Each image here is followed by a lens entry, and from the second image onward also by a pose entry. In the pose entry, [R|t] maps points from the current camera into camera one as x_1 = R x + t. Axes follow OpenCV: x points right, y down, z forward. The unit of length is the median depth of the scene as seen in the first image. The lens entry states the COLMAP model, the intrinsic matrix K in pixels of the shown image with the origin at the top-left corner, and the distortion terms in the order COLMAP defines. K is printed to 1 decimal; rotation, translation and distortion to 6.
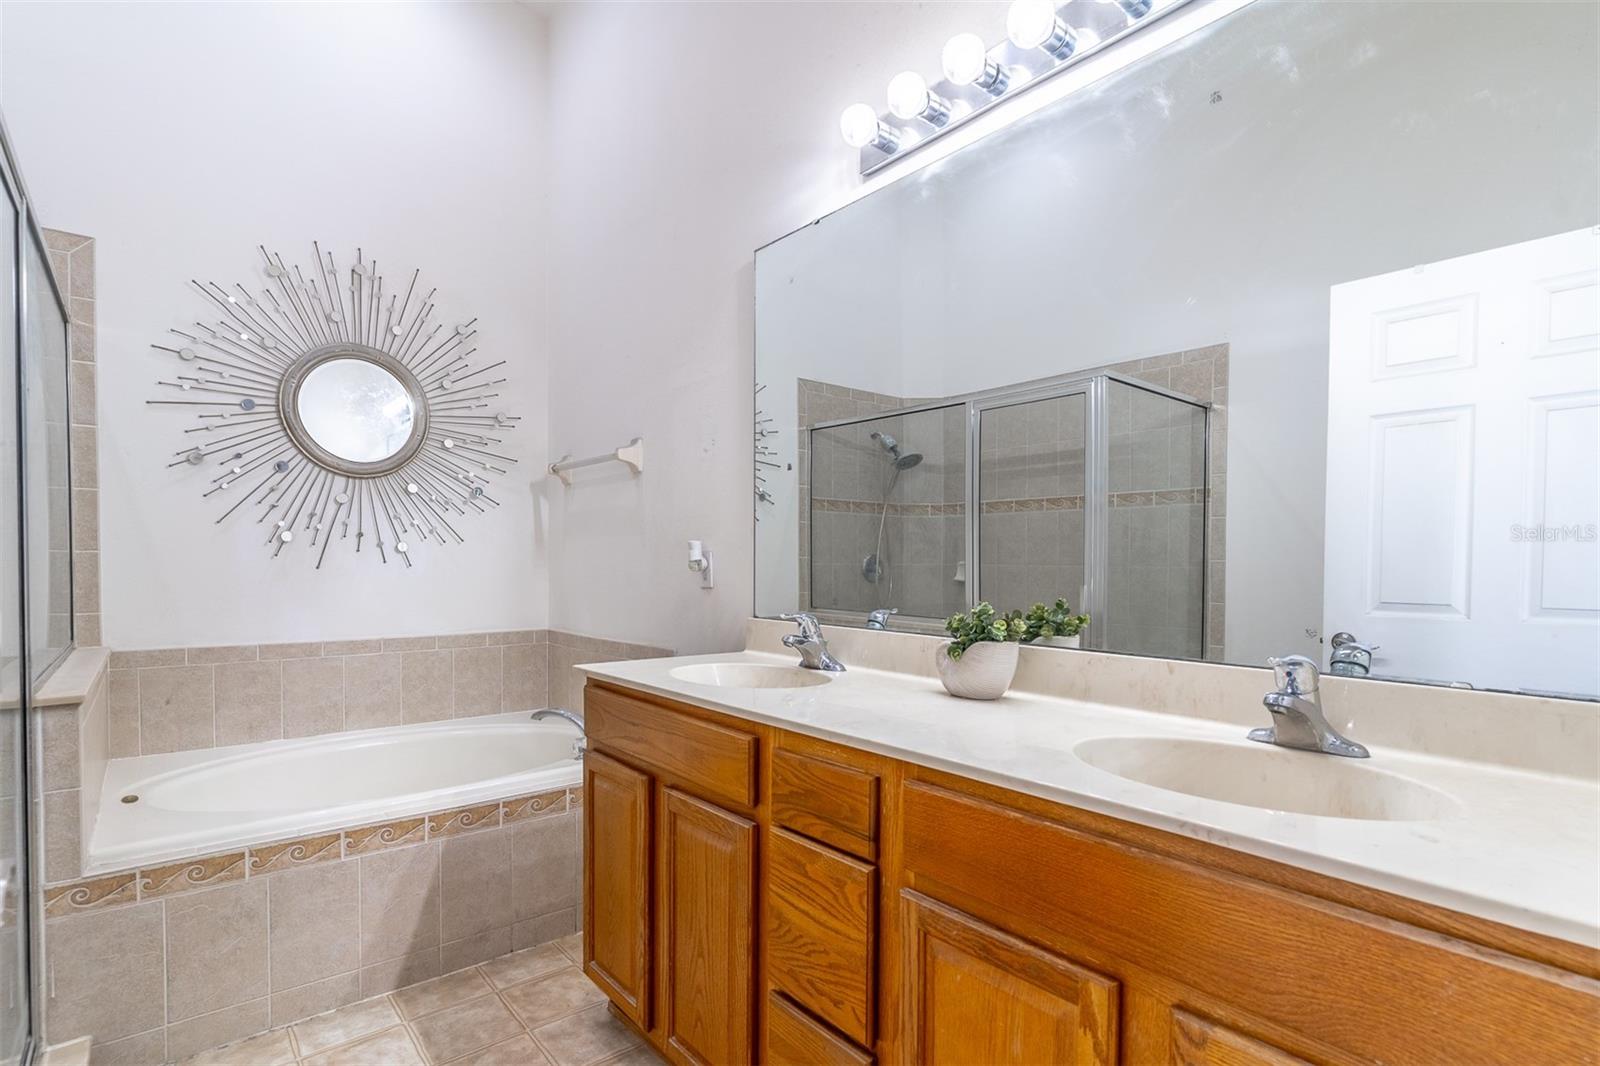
lens RADIAL K [[775.2, 0, 788.3], [0, 775.2, 578.7], [0, 0, 1]] dist [0.002892, -0.001304]
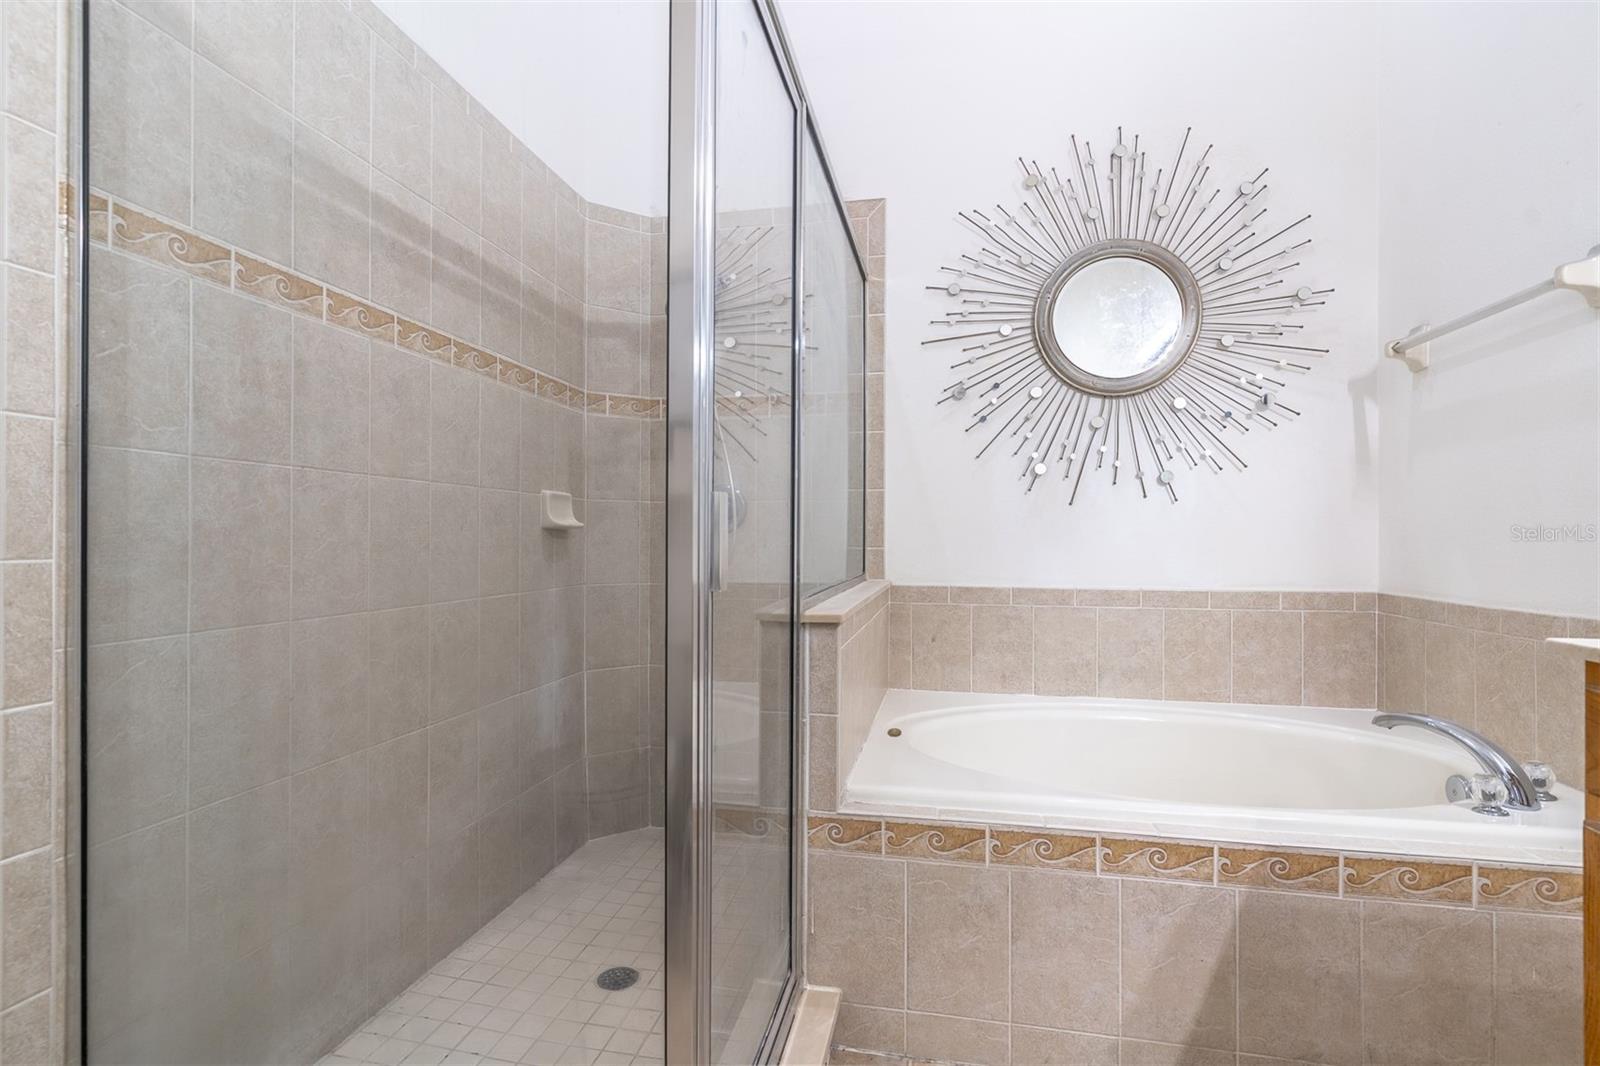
lens RADIAL K [[775.2, 0, 801.0], [0, 775.2, 537.4], [0, 0, 1]] dist [0.002892, -0.001304]
pose [[0.637598, 0.000027, -0.770369, -0.143344], [-0.015345, 0.999802, -0.012666, 0.044135], [0.770216, 0.019897, 0.637472, 0.235778]]
